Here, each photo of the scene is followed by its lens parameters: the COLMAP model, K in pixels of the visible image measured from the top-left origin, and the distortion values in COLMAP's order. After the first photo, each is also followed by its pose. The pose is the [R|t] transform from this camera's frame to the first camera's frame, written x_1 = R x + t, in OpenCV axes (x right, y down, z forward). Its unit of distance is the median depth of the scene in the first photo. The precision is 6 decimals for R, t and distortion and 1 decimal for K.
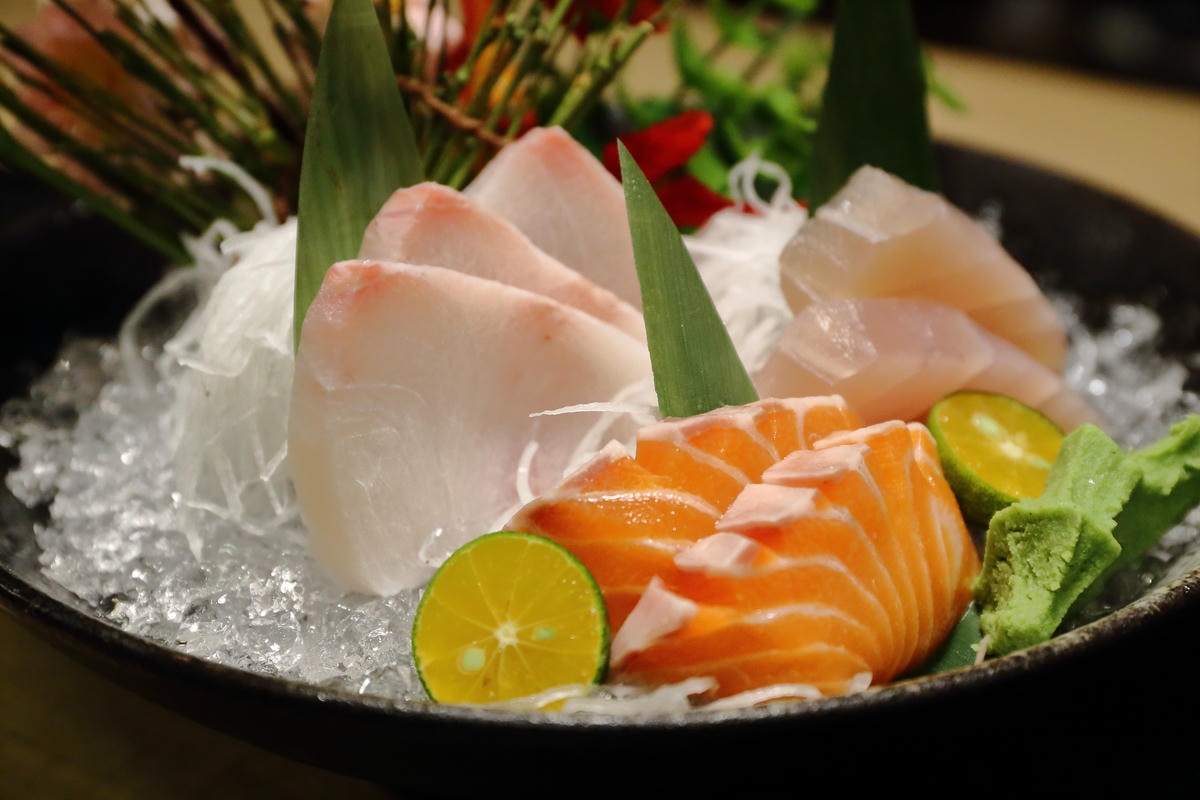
lens RADIAL K [[2122.2, 0, 587.8], [0, 2122.2, 440.5], [0, 0, 1]] dist [0.026595, 0.000000]
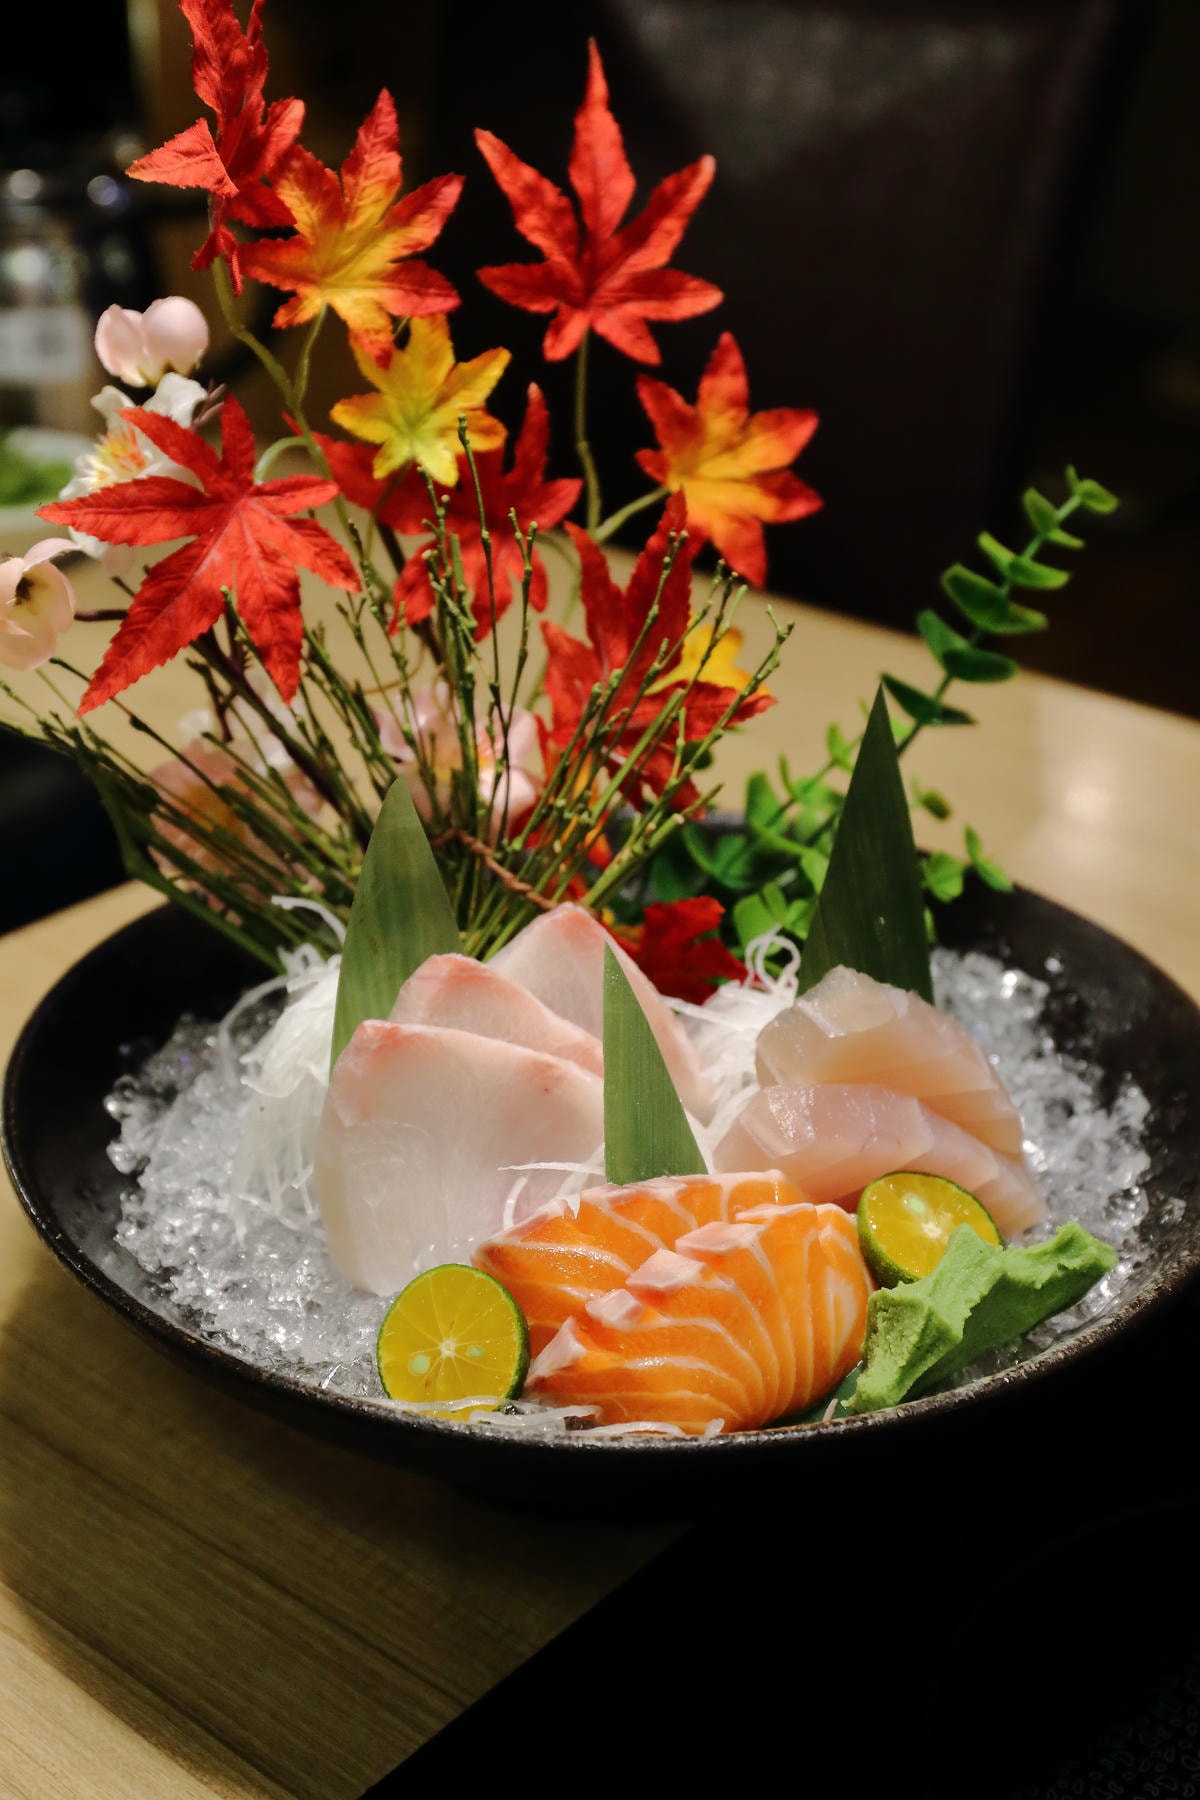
lens RADIAL K [[2726.6, 0, 589.9], [0, 2726.6, 886.9], [0, 0, 1]] dist [-0.048832, 0.000000]
pose [[0.981280, 0.094283, -0.167929, 0.258483], [-0.096642, 0.995302, -0.005914, -0.160136], [0.166582, 0.022032, 0.985781, -0.510912]]
